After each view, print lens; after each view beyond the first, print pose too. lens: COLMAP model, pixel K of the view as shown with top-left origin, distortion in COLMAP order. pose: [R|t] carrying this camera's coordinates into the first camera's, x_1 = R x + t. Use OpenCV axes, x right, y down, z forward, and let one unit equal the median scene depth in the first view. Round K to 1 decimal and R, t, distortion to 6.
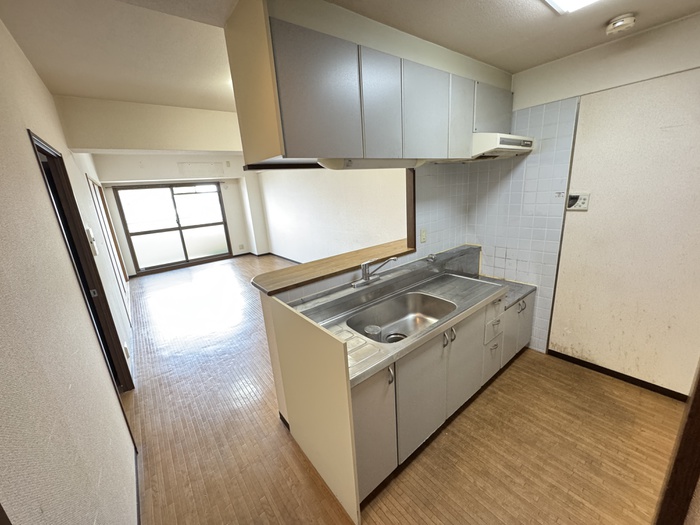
lens RADIAL K [[278.2, 0, 349.9], [0, 278.2, 262.1], [0, 0, 1]] dist [-0.002786, -0.000305]
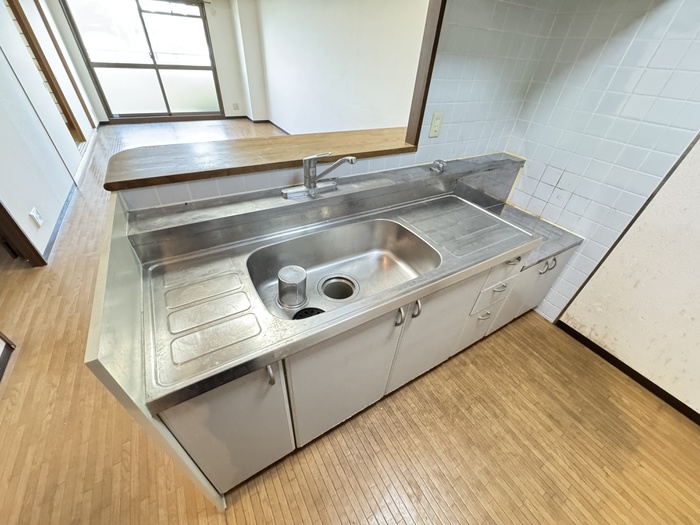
lens RADIAL K [[278.2, 0, 350.2], [0, 278.2, 261.8], [0, 0, 1]] dist [-0.002786, -0.000305]
pose [[0.982098, 0.186374, -0.027344, 0.175456], [-0.161612, 0.908245, 0.385969, -0.033271], [0.096770, -0.374641, 0.922106, 0.363037]]
